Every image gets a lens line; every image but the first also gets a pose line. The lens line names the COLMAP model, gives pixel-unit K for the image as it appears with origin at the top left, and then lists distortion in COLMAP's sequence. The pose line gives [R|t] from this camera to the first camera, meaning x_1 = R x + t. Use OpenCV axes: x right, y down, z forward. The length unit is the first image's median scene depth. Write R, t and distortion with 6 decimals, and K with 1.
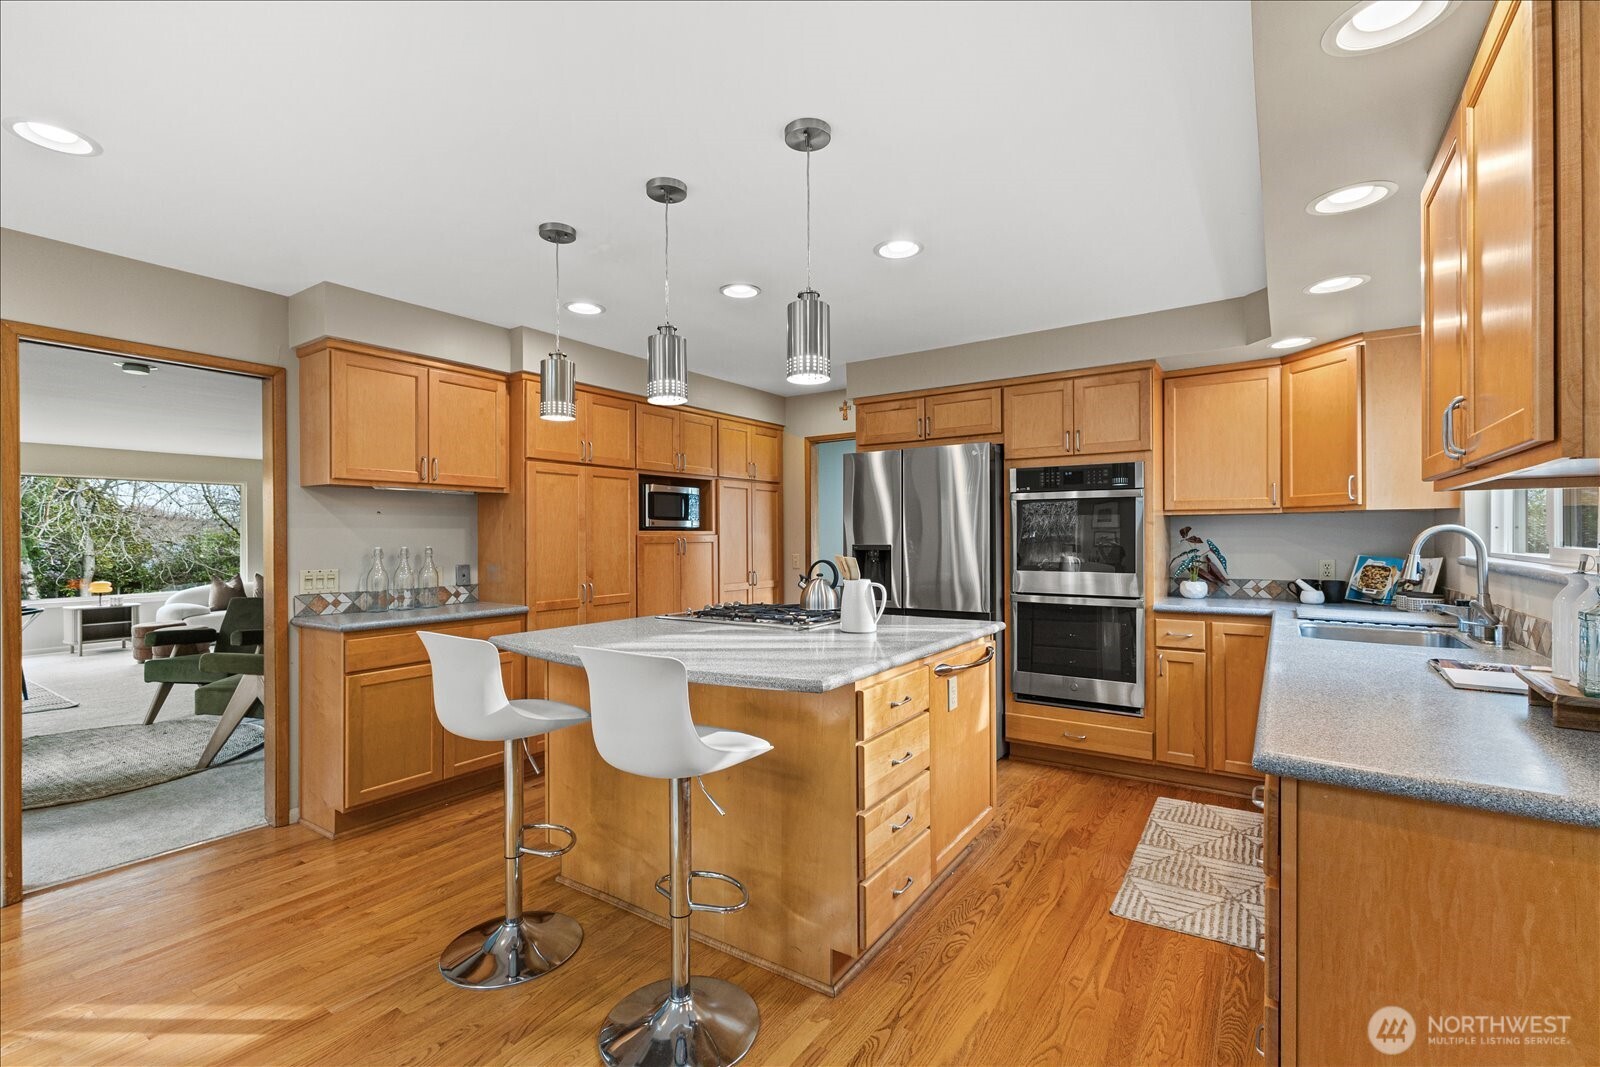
lens RADIAL K [[696.7, 0, 796.7], [0, 696.7, 534.0], [0, 0, 1]] dist [0.000549, 0.000094]
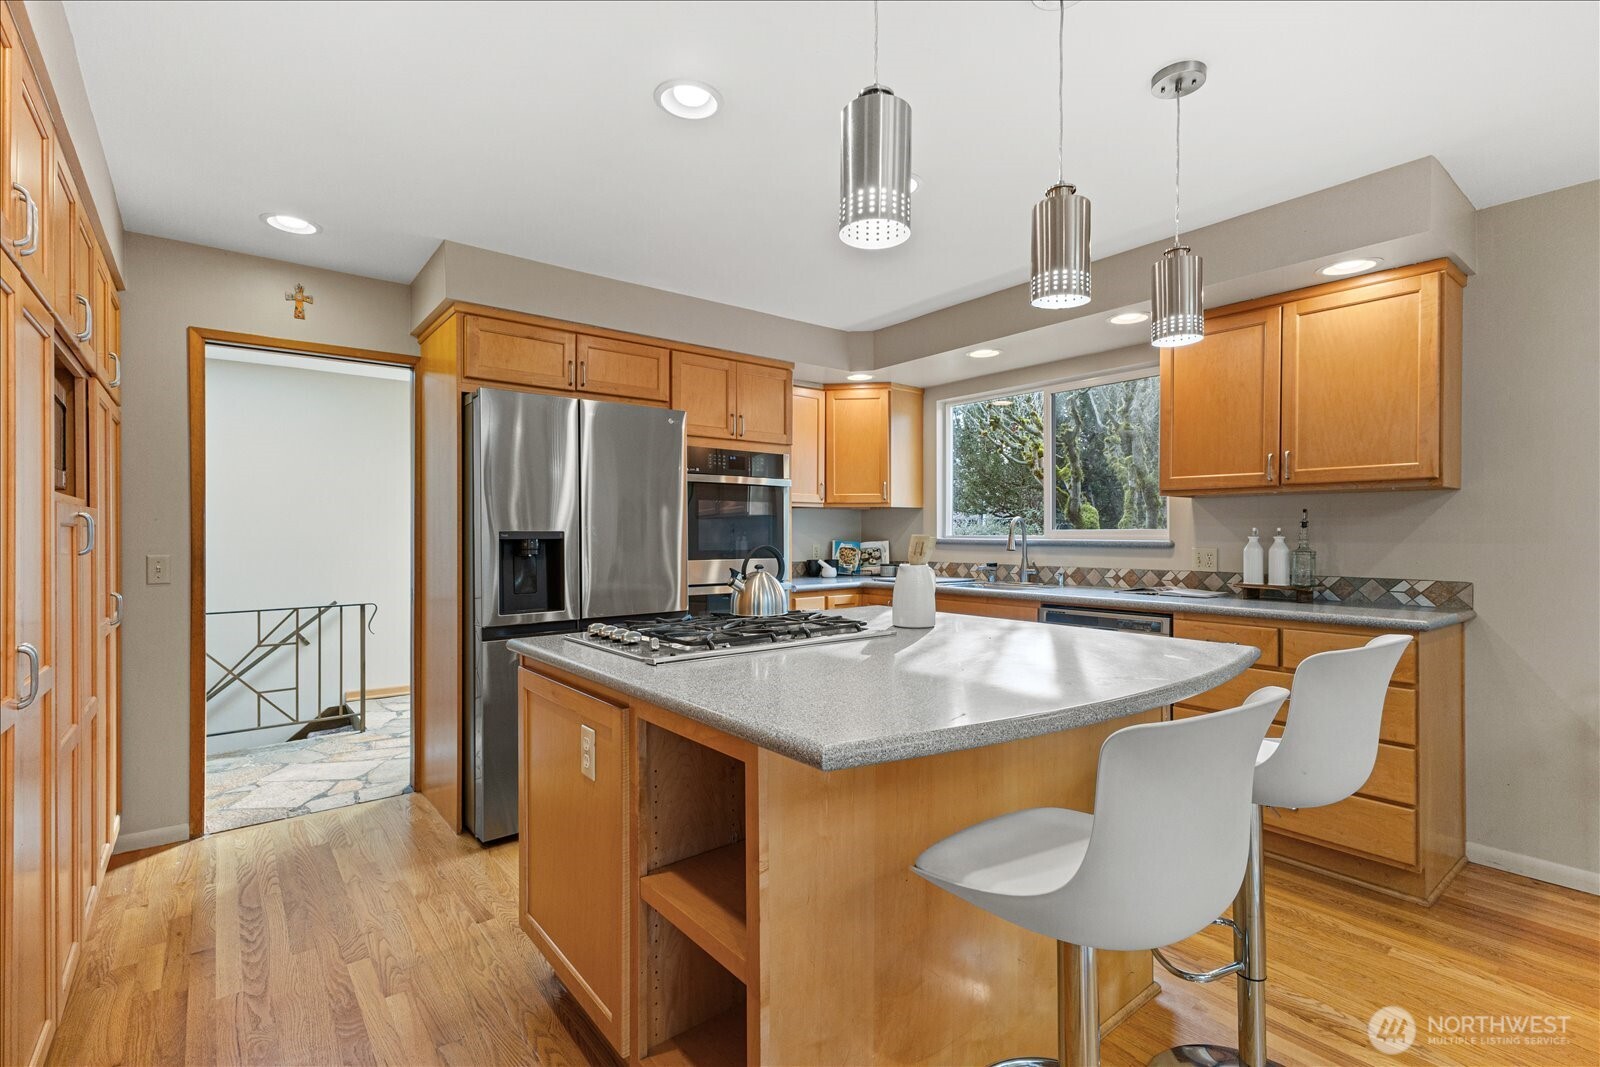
lens RADIAL K [[725.5, 0, 797.5], [0, 725.5, 535.0], [0, 0, 1]] dist [0.012054, 0.000578]
pose [[0.289757, 0.004691, 0.957089, -0.560654], [0.000393, 0.999987, -0.005021, 0.025962], [-0.957100, 0.001831, 0.289751, 0.629726]]
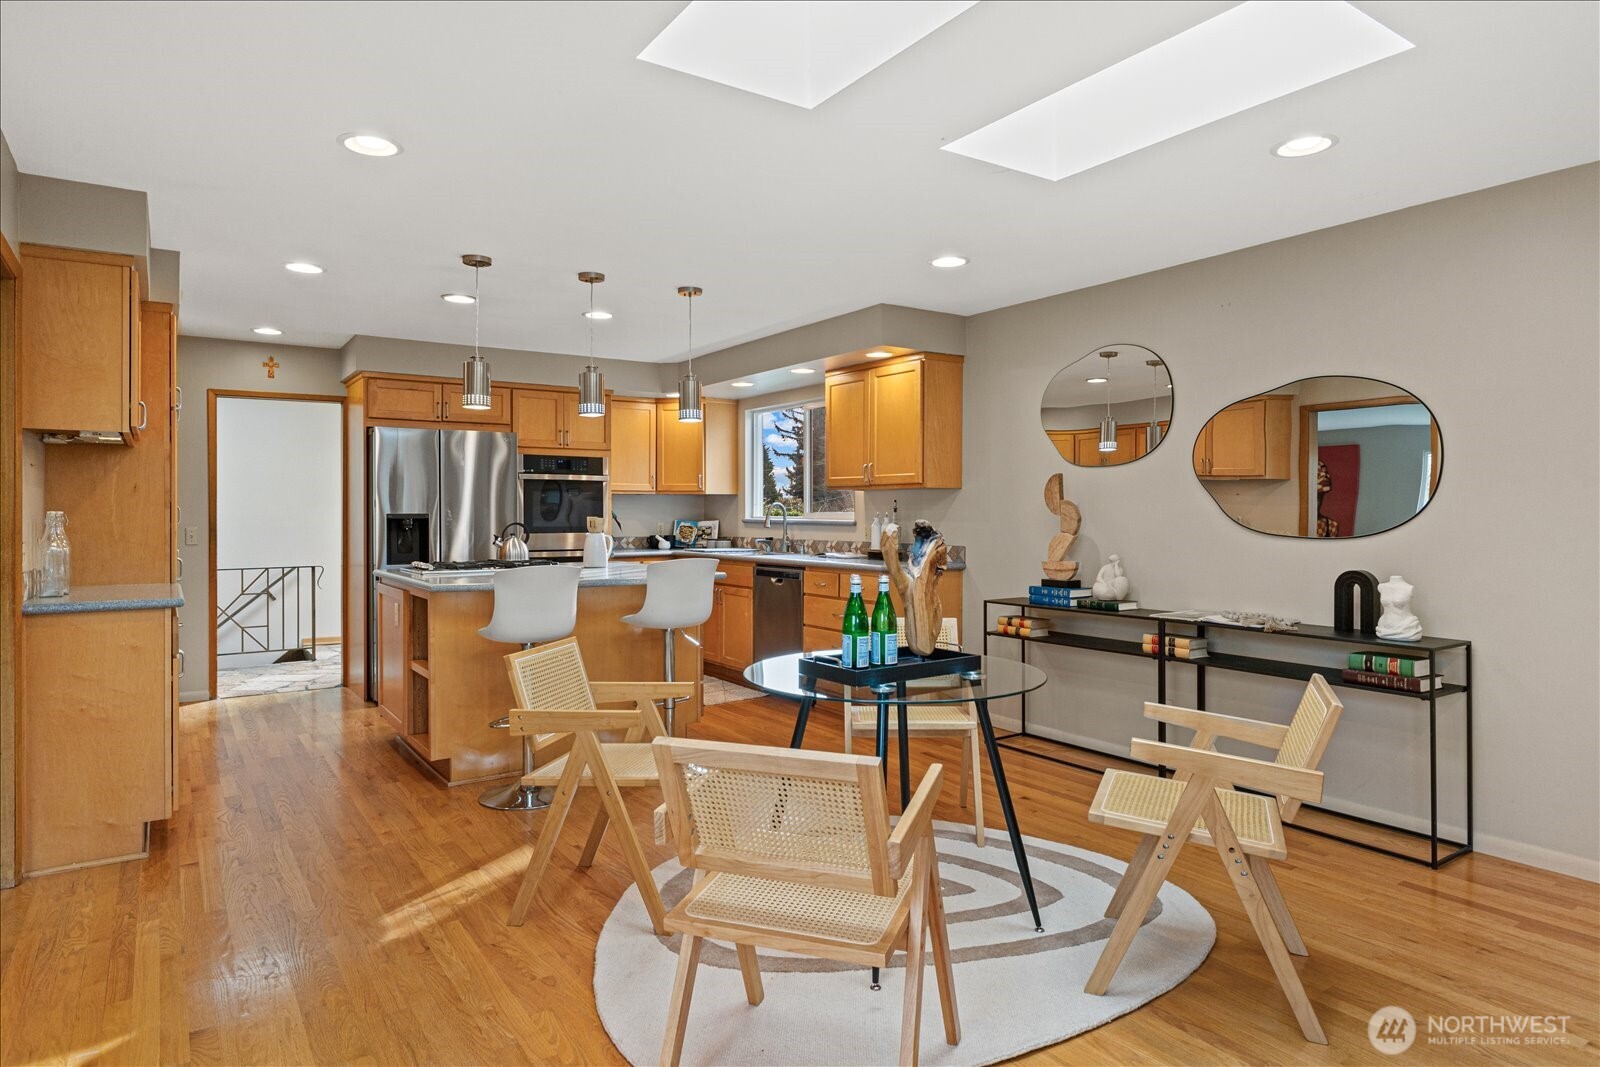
lens RADIAL K [[931.1, 0, 799.6], [0, 931.1, 516.7], [0, 0, 1]] dist [-0.005087, -0.002679]
pose [[0.359484, 0.002291, 0.933149, -1.167772], [-0.001383, 0.999997, -0.001922, 0.025238], [-0.933150, -0.000600, 0.359486, -0.099644]]
